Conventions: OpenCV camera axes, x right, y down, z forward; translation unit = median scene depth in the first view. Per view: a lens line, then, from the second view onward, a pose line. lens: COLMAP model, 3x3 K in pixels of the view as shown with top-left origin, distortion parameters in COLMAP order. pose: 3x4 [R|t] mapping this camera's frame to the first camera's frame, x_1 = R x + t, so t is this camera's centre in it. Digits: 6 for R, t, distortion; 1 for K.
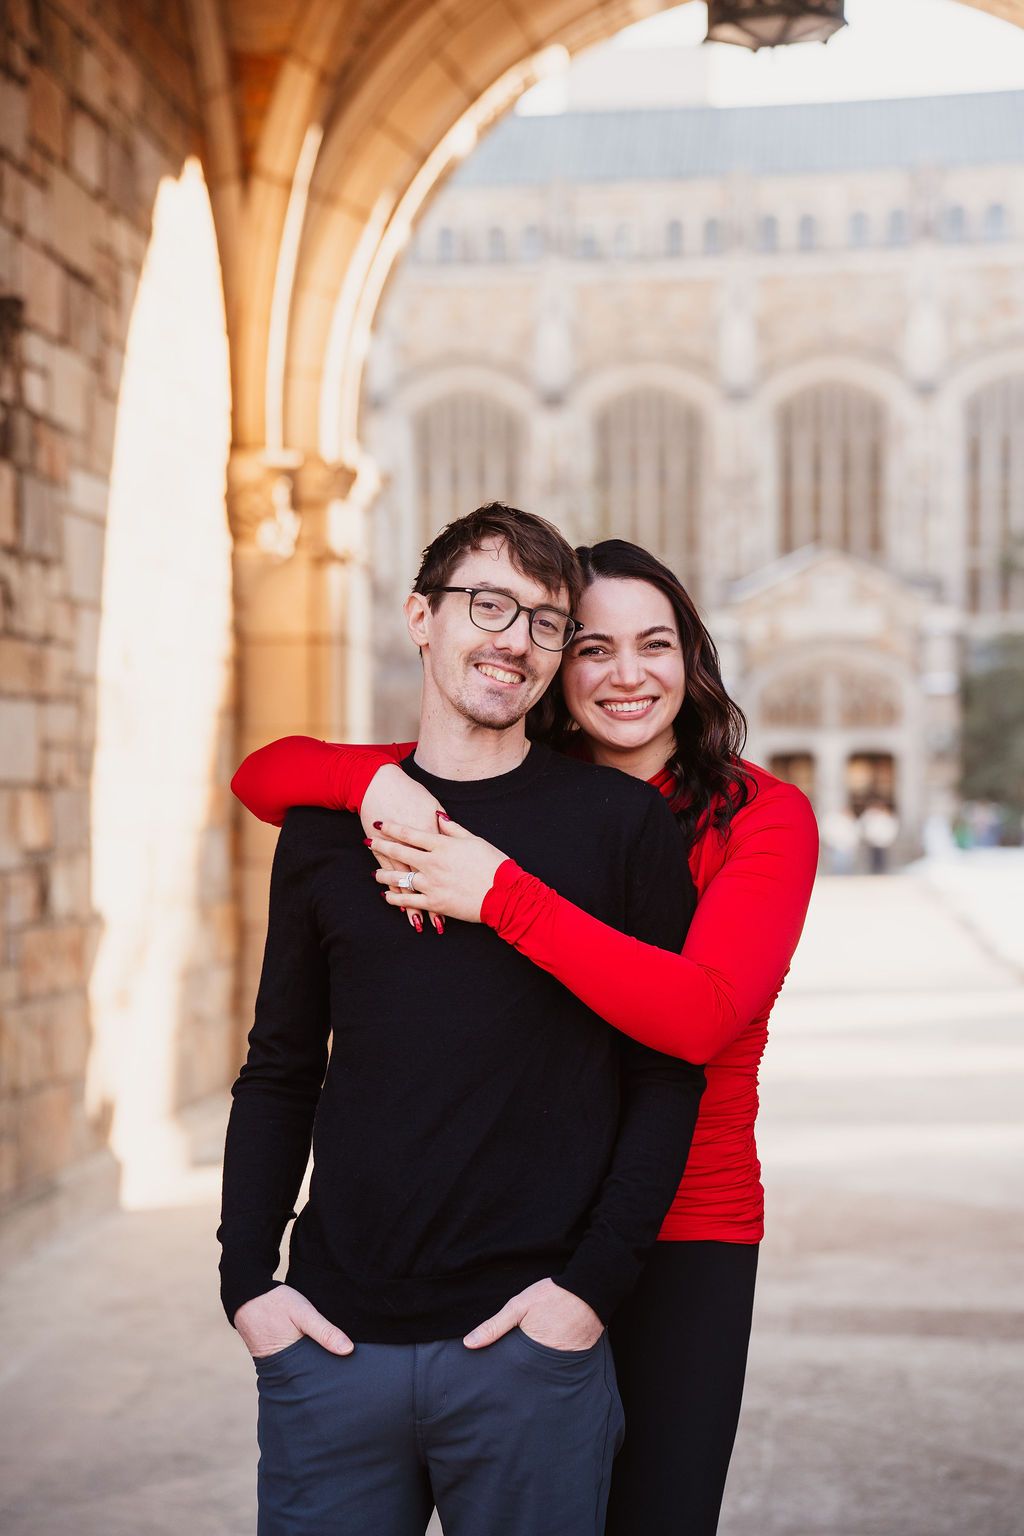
lens RADIAL K [[3179.6, 0, 512.0], [0, 3179.6, 768.0], [0, 0, 1]] dist [0.493131, -0.037721]
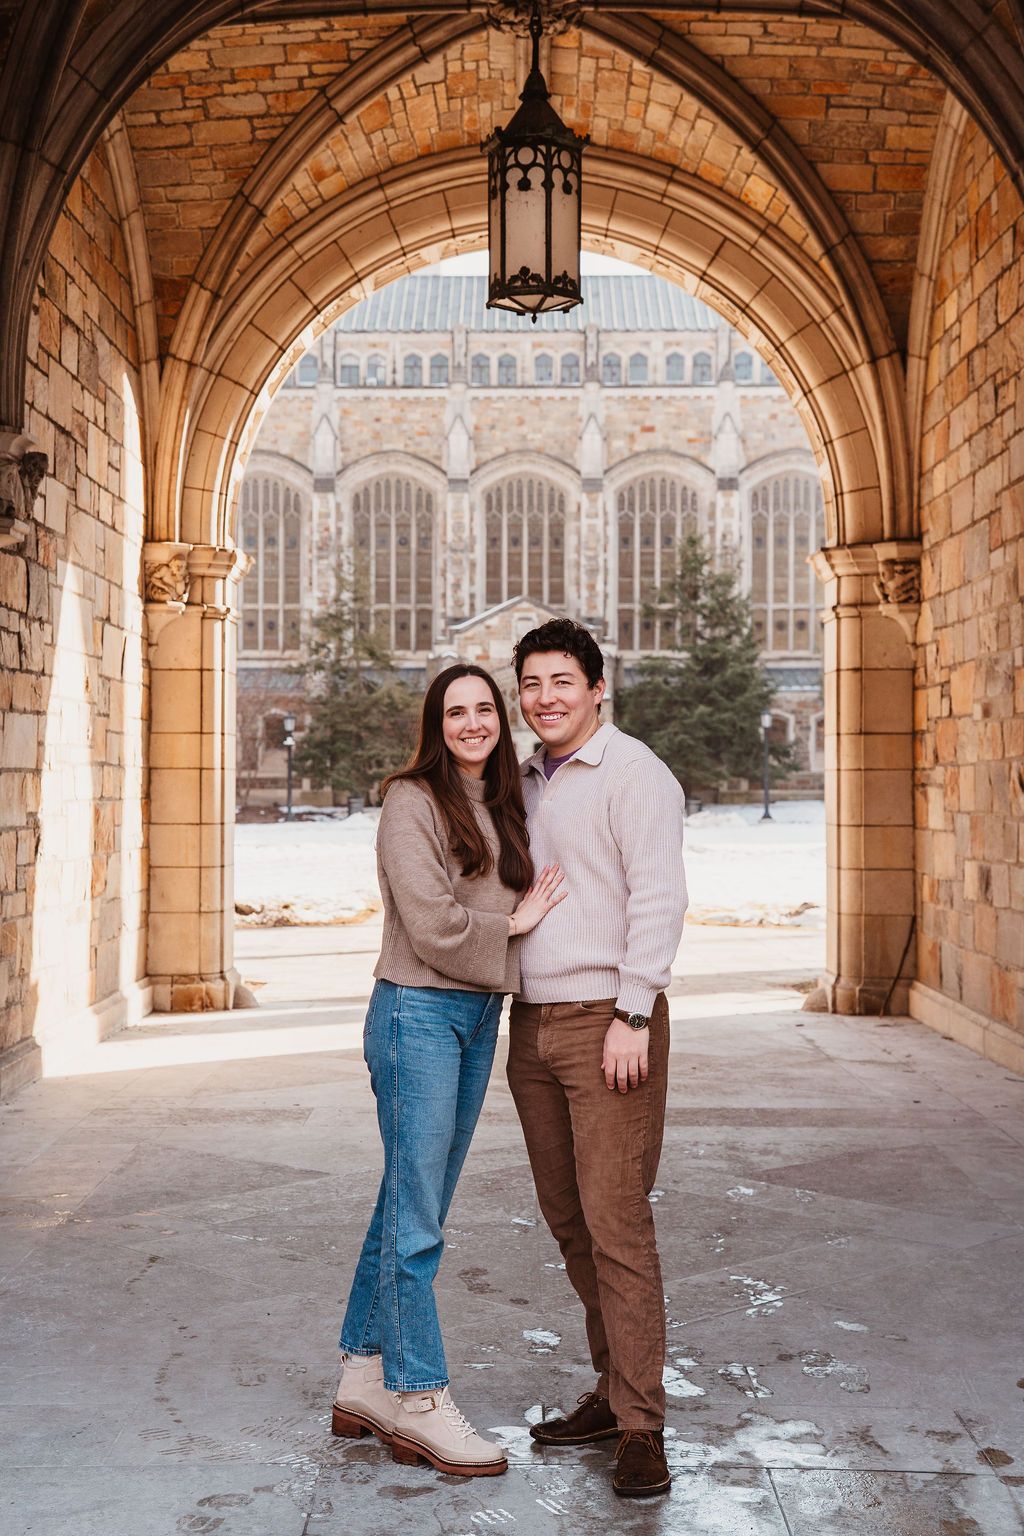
lens RADIAL K [[2416.6, 0, 512.0], [0, 2416.6, 768.0], [0, 0, 1]] dist [0.007638, 0.048402]
pose [[0.994834, 0.011893, 0.100820, -0.035029], [-0.012603, 0.999900, 0.006406, -0.005192], [-0.100734, -0.007644, 0.994884, -0.126194]]
